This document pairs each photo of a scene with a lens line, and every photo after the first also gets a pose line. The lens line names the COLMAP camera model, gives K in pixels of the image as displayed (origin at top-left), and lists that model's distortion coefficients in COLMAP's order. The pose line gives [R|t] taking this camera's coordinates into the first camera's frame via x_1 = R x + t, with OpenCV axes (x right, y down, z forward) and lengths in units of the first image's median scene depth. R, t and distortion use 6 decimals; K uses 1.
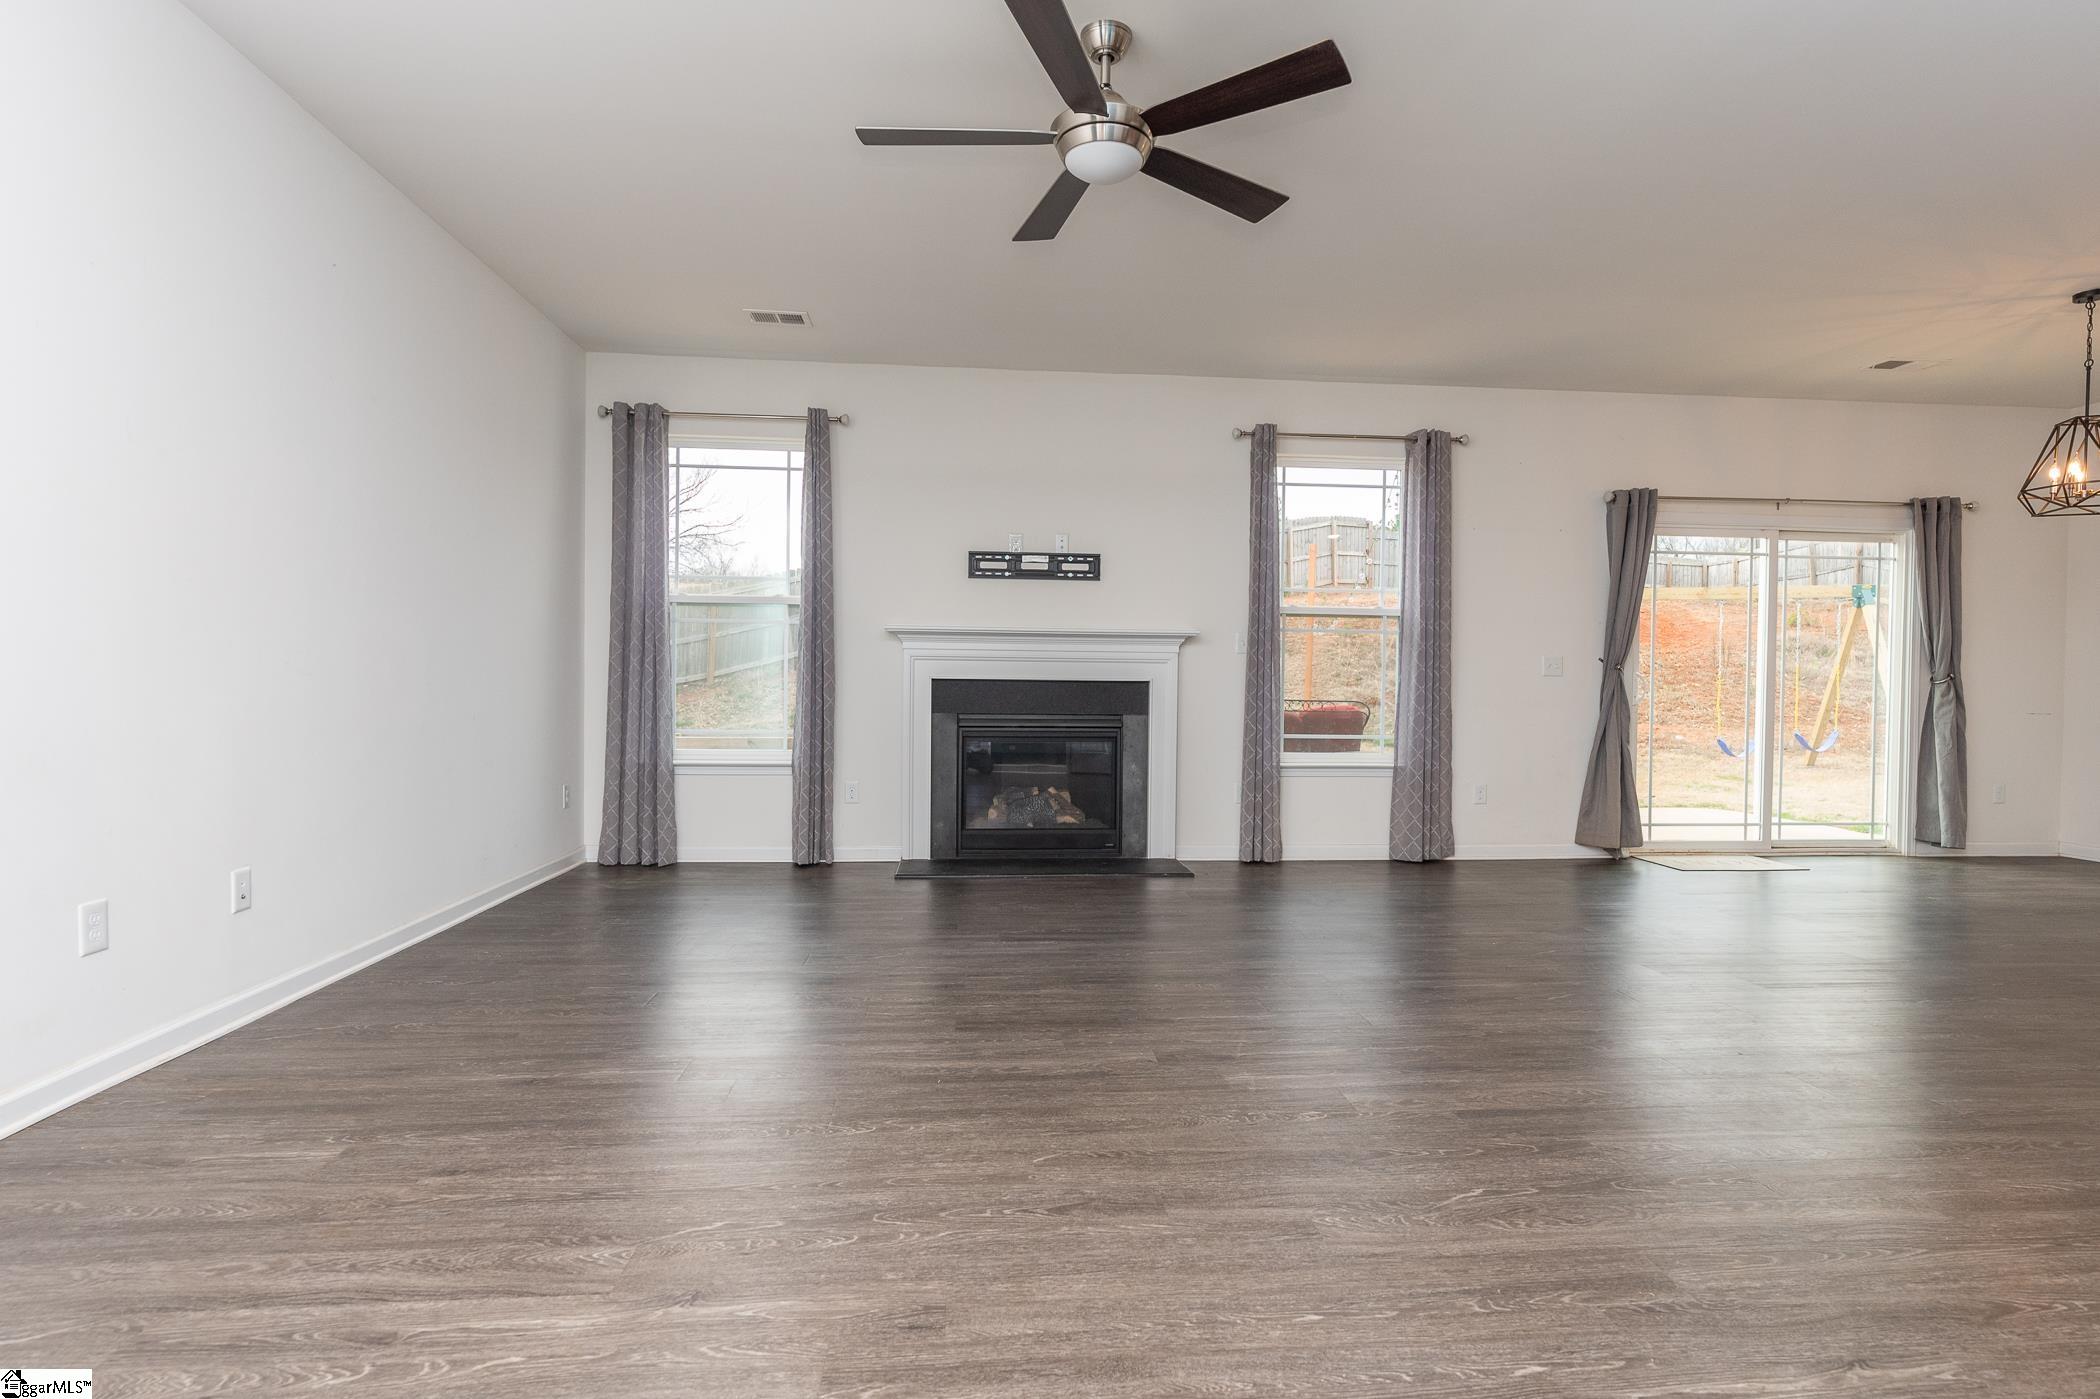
lens RADIAL K [[1023.0, 0, 1040.9], [0, 1023.0, 692.3], [0, 0, 1]] dist [-0.000102, -0.000355]
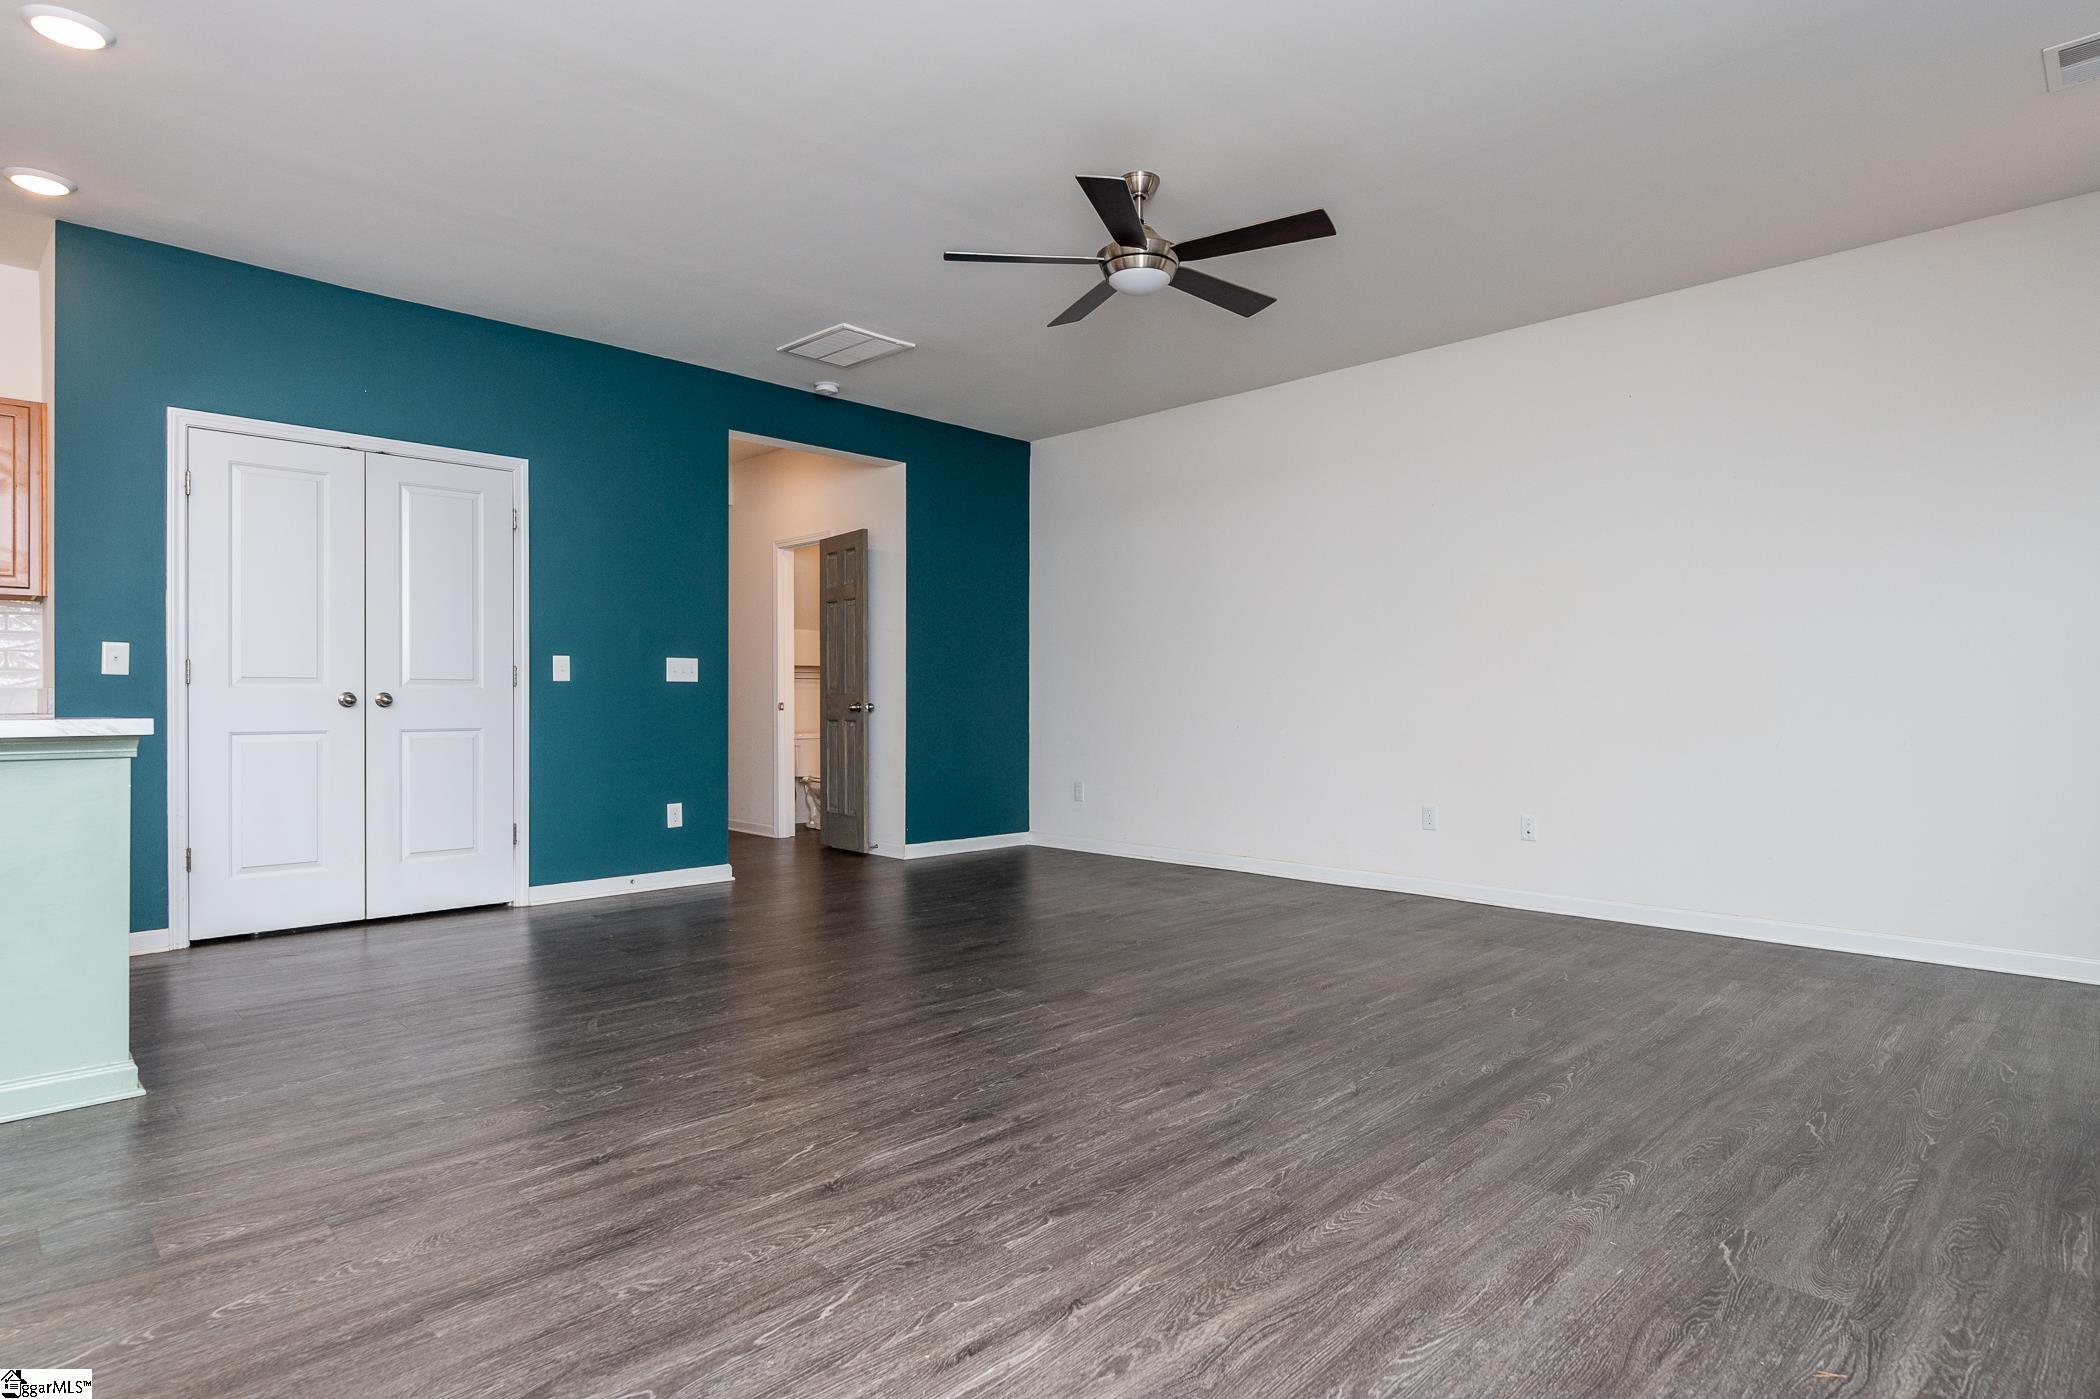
lens RADIAL K [[1105.0, 0, 1037.7], [0, 1105.0, 704.6], [0, 0, 1]] dist [-0.003032, 0.002409]
pose [[-0.760393, -0.010635, -0.649376, 1.109056], [-0.017132, 0.999846, 0.003685, 0.007622], [0.649237, 0.013927, -0.760459, 2.124249]]
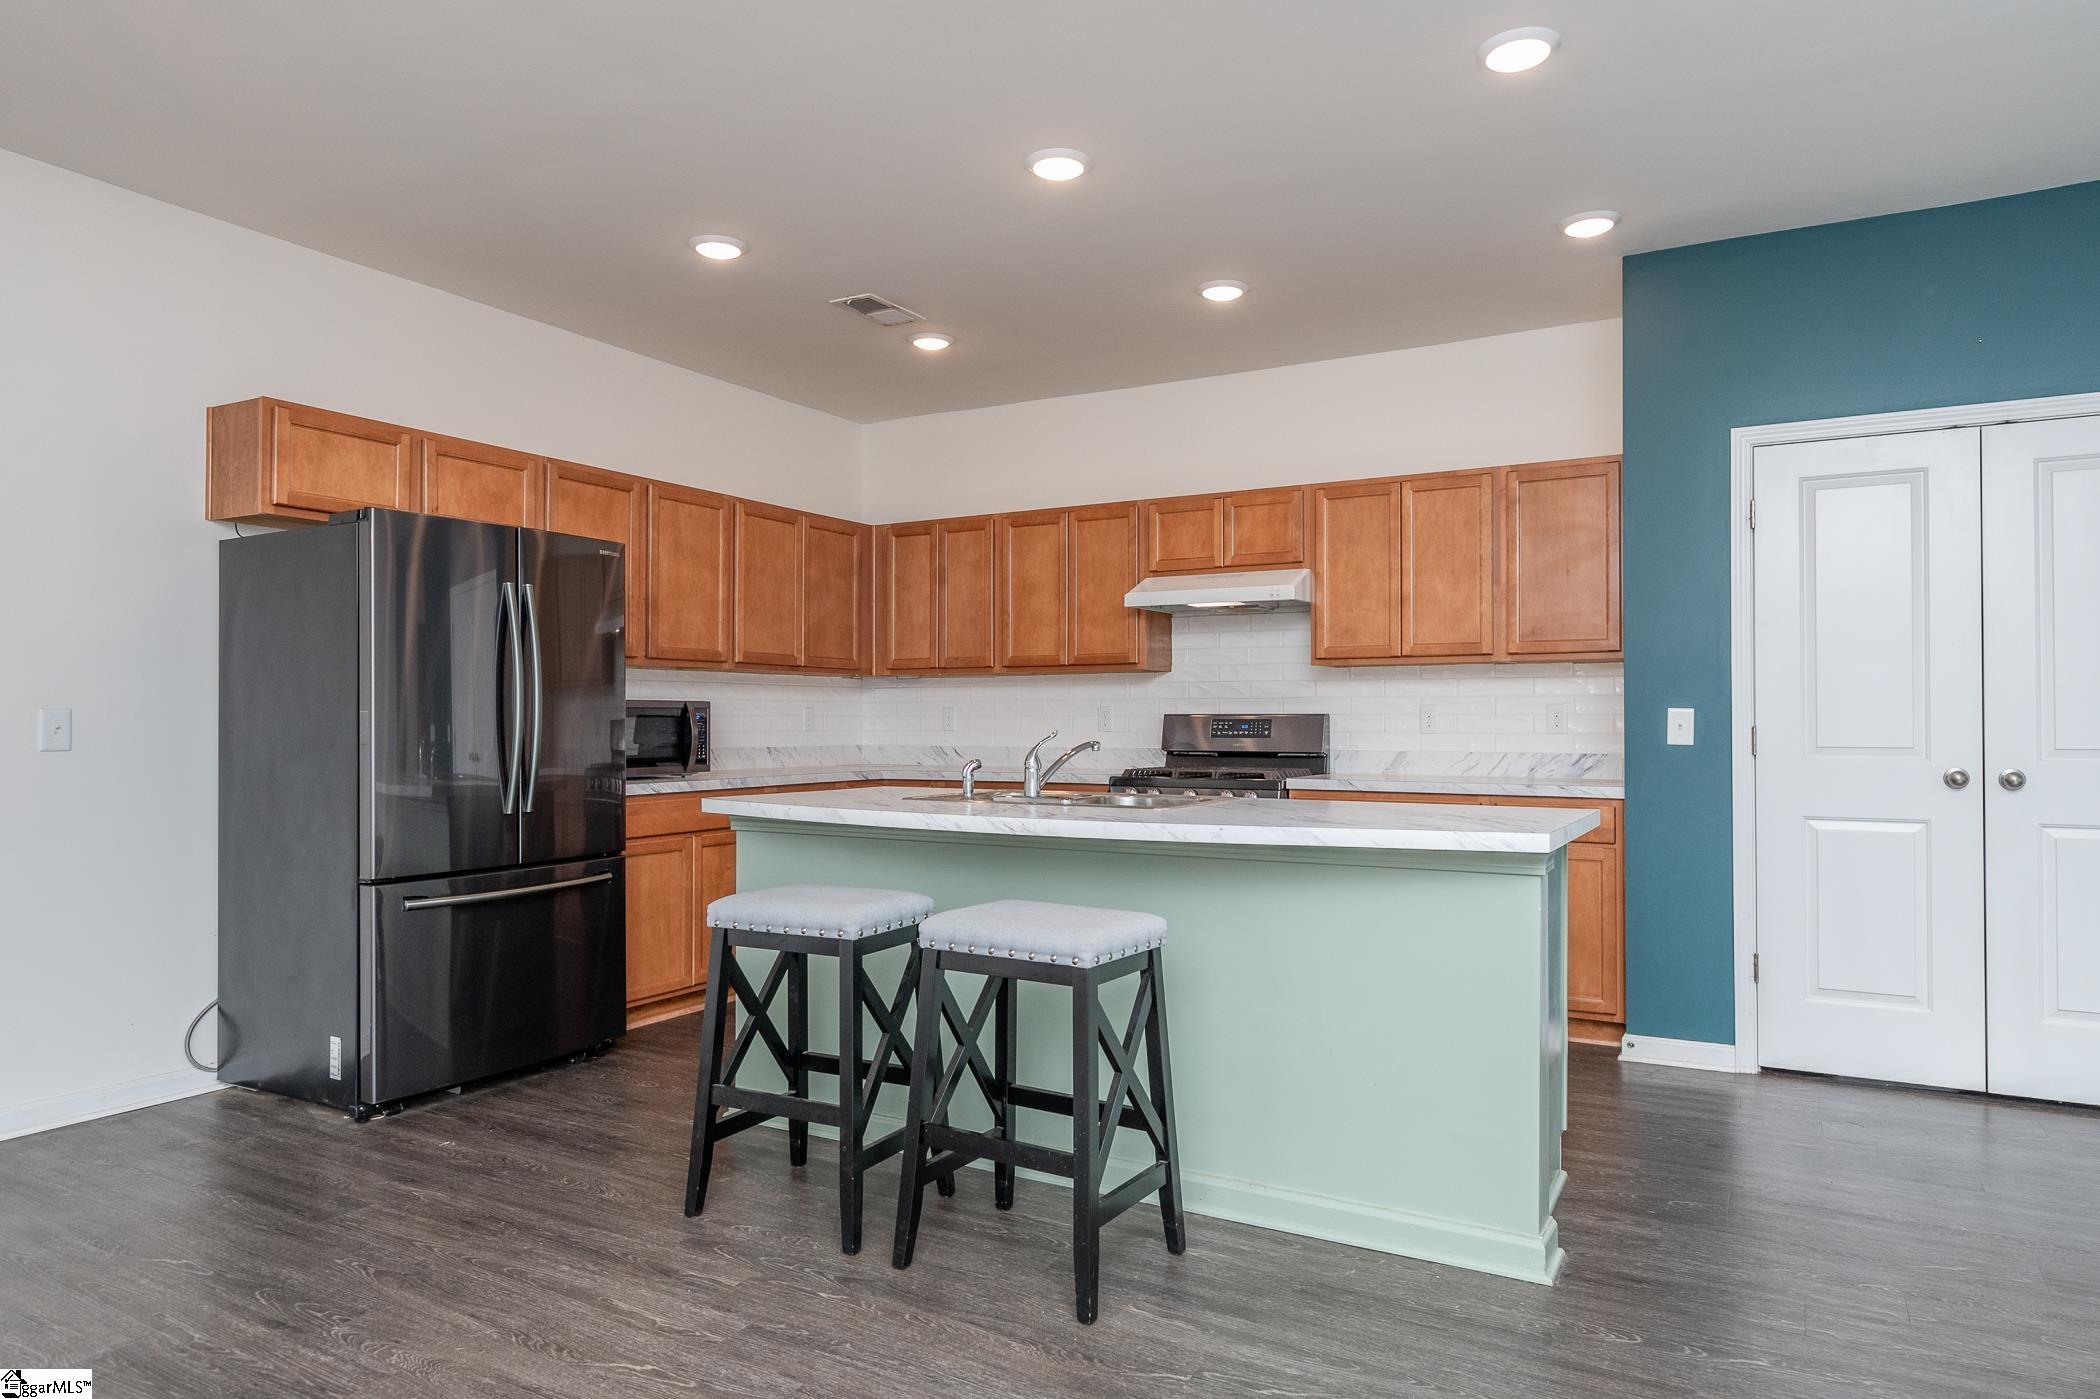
lens RADIAL K [[1276.9, 0, 1076.6], [0, 1276.9, 705.4], [0, 0, 1]] dist [-0.005920, 0.003703]
pose [[-0.835987, -0.006898, 0.548706, 0.833853], [-0.004955, 0.999975, 0.005023, -0.062951], [-0.548727, 0.001480, -0.836000, 1.821031]]
